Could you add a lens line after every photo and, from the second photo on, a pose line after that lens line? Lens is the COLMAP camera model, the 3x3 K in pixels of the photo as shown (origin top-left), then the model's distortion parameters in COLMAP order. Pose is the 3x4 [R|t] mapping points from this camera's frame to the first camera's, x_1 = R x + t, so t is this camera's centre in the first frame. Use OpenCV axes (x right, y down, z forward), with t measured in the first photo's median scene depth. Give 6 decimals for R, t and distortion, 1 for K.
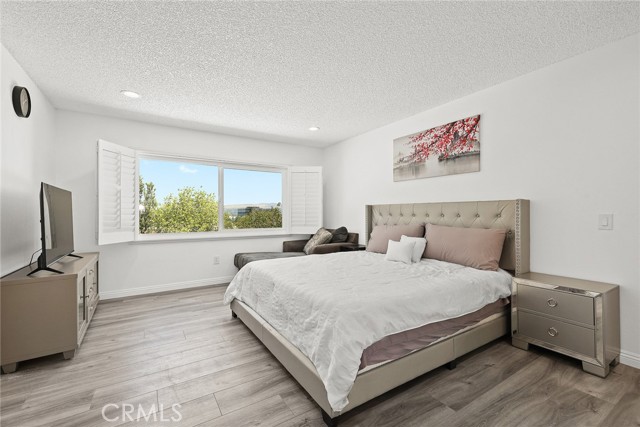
lens RADIAL K [[280.0, 0, 320.6], [0, 280.0, 213.5], [0, 0, 1]] dist [0.018334, 0.000310]
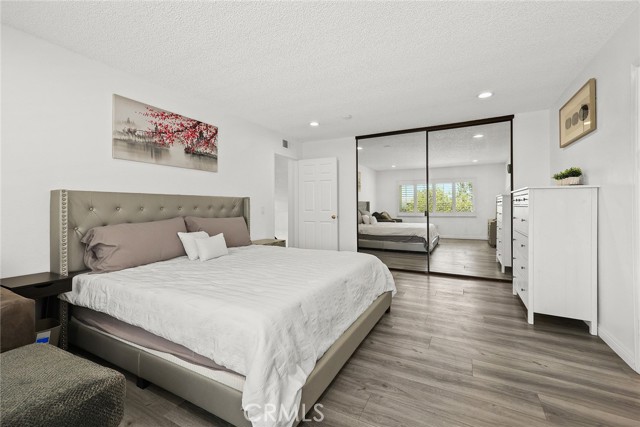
lens RADIAL K [[262.9, 0, 321.8], [0, 262.9, 207.9], [0, 0, 1]] dist [0.002249, 0.000290]
pose [[-0.489102, -0.006844, 0.872200, -0.610142], [0.002617, 0.999953, 0.009315, -0.001780], [-0.872223, 0.006839, -0.489061, 1.039212]]
